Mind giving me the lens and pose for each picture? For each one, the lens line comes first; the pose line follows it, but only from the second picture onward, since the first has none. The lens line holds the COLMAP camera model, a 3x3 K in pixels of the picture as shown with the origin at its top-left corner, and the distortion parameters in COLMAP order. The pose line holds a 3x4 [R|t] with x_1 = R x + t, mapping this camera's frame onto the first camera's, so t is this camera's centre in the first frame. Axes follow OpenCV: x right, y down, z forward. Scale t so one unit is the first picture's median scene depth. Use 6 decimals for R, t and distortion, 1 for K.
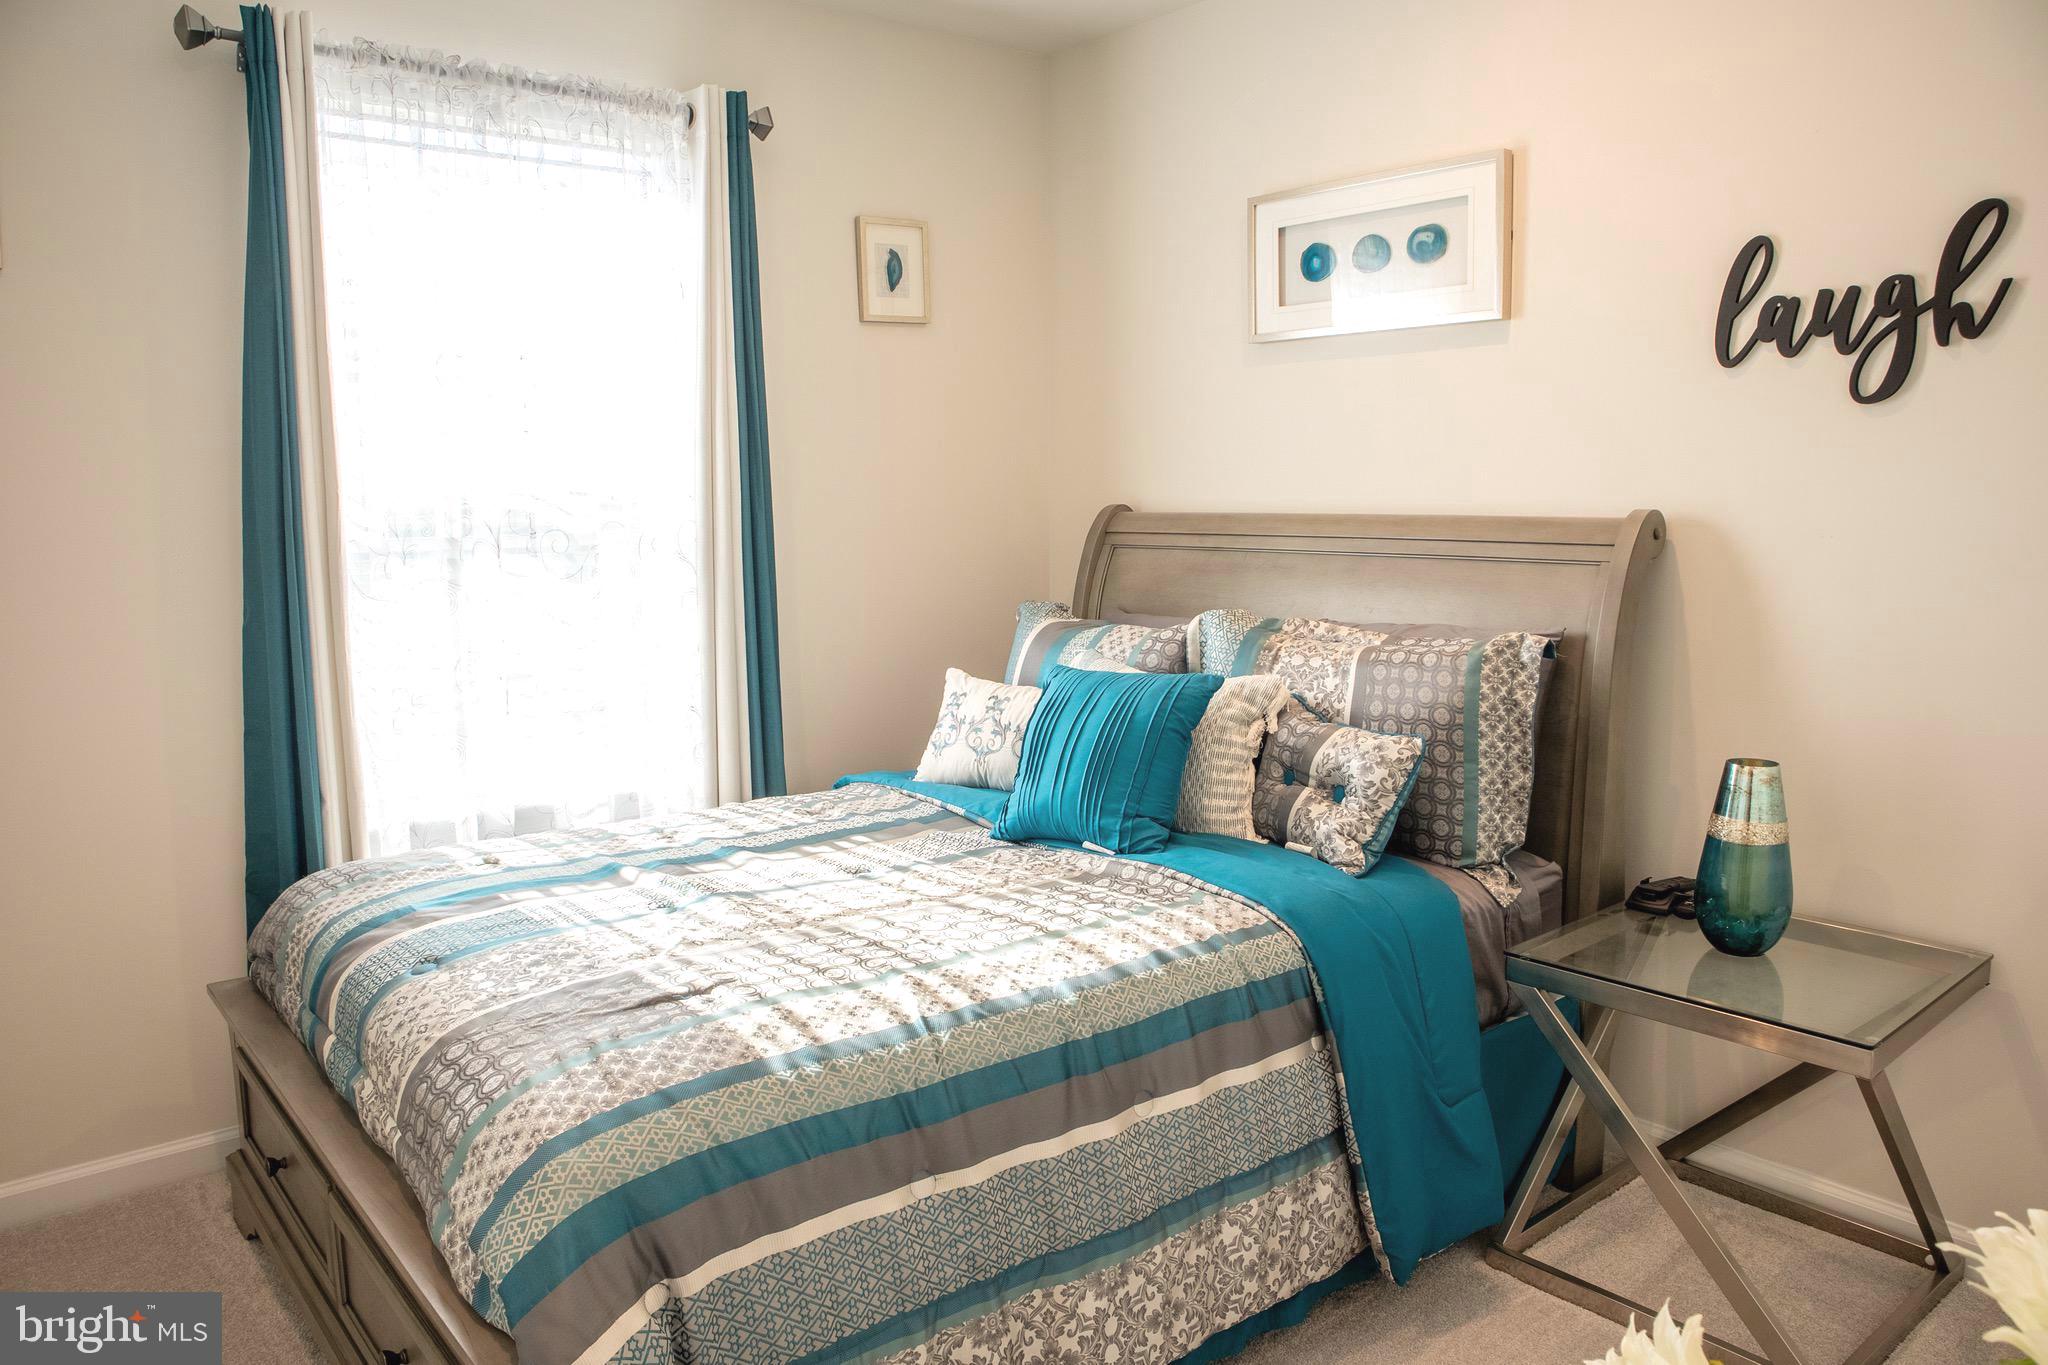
lens RADIAL K [[1415.5, 0, 1030.4], [0, 1415.5, 677.1], [0, 0, 1]] dist [-0.120350, 0.078875]
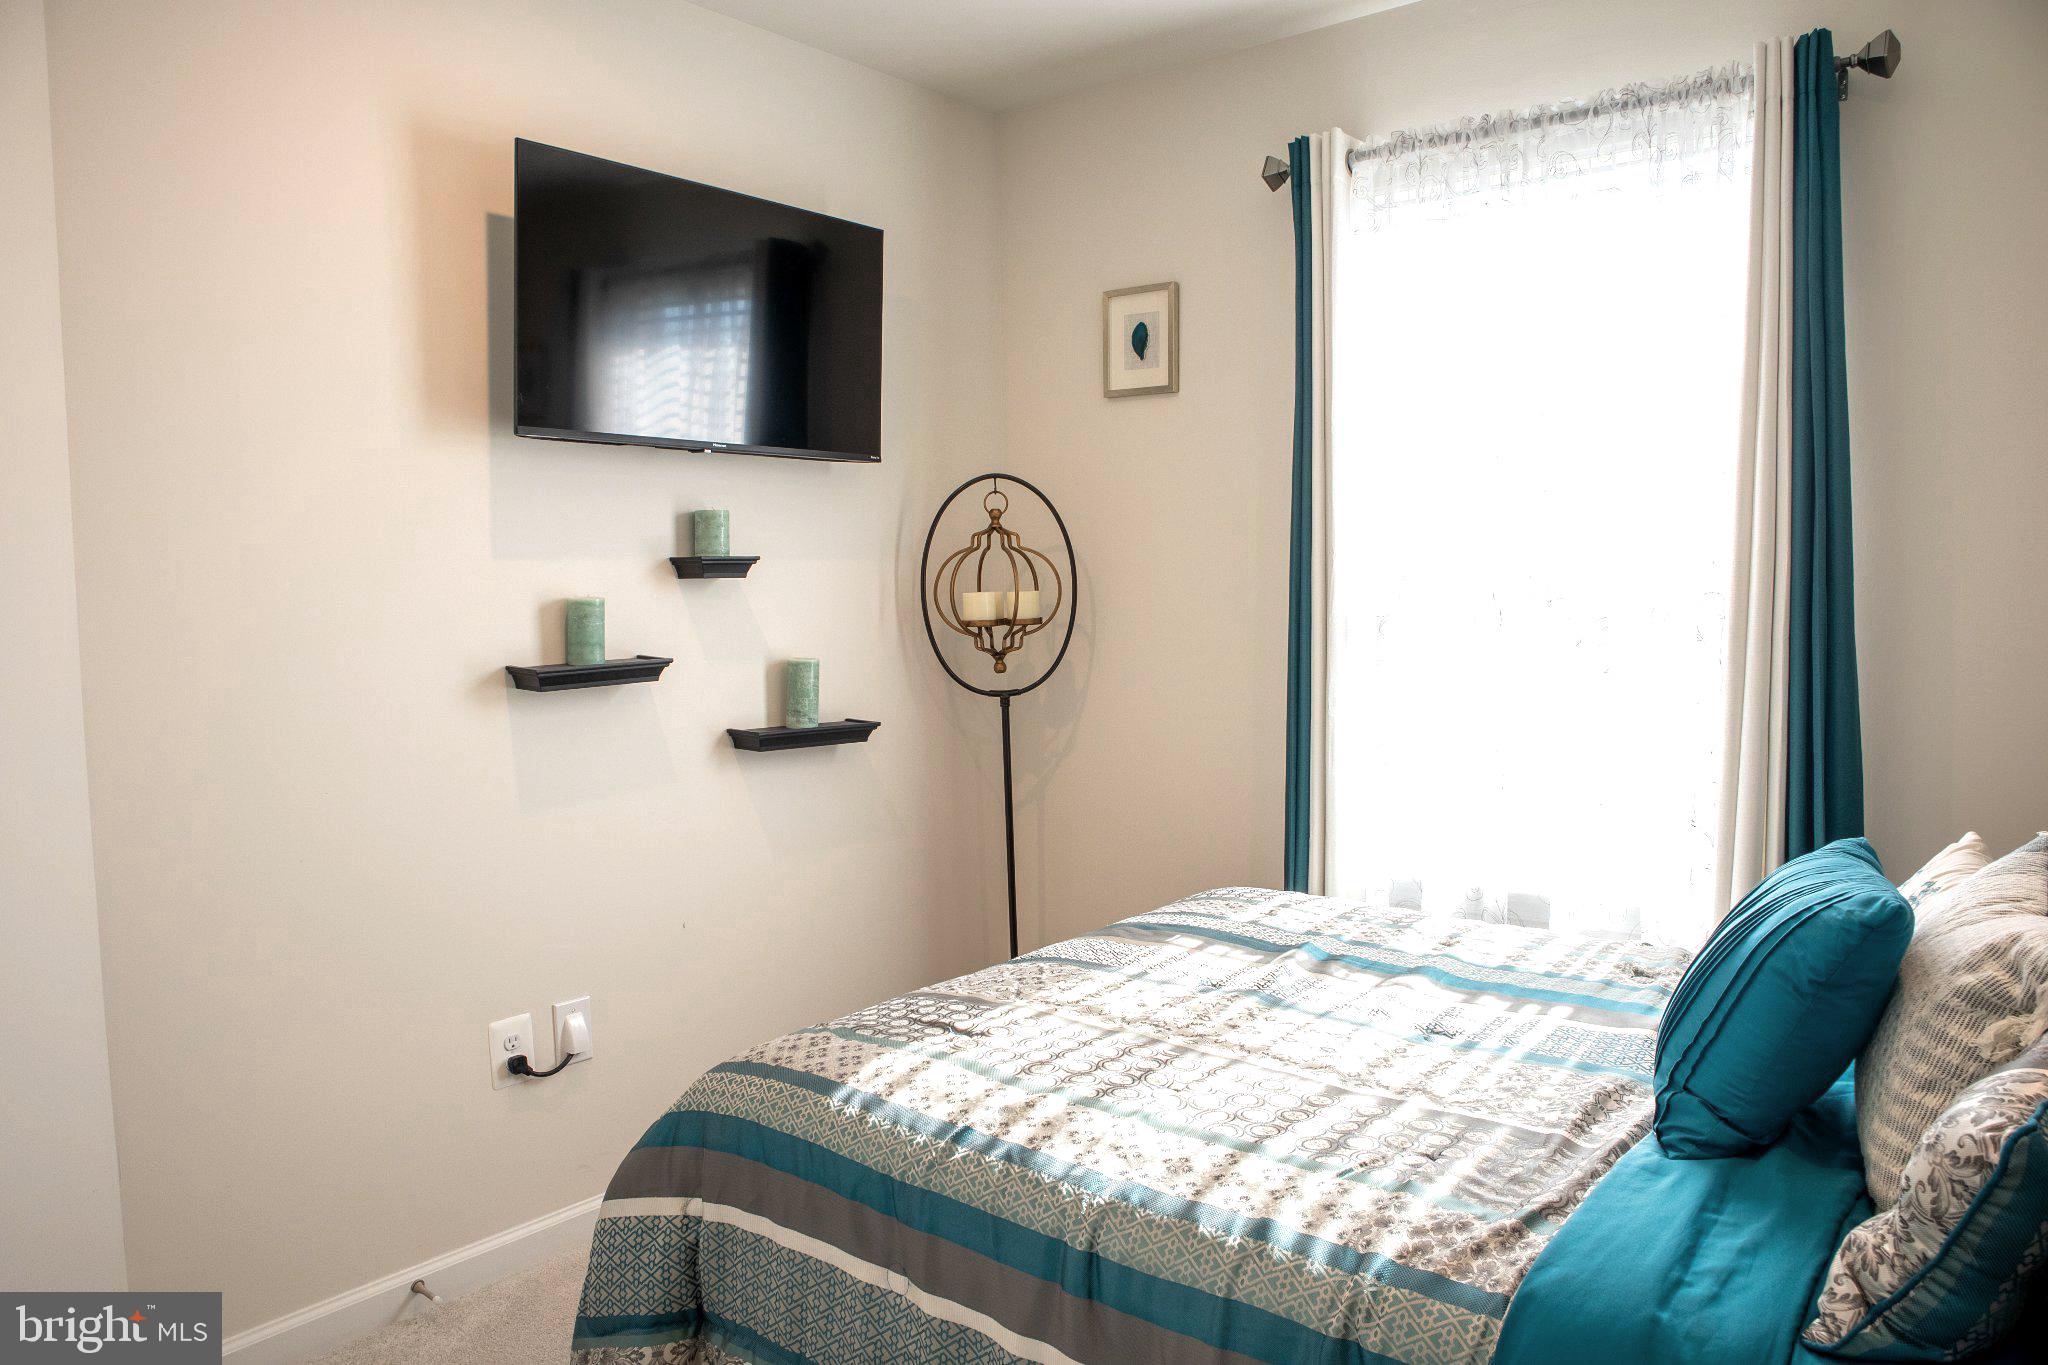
lens RADIAL K [[1440.2, 0, 1023.9], [0, 1440.2, 633.1], [0, 0, 1]] dist [-0.071494, 0.002945]
pose [[0.191458, 0.054549, -0.979984, 0.773711], [-0.105466, 0.993817, 0.034714, -0.116738], [0.975818, 0.096709, 0.196027, 0.725511]]
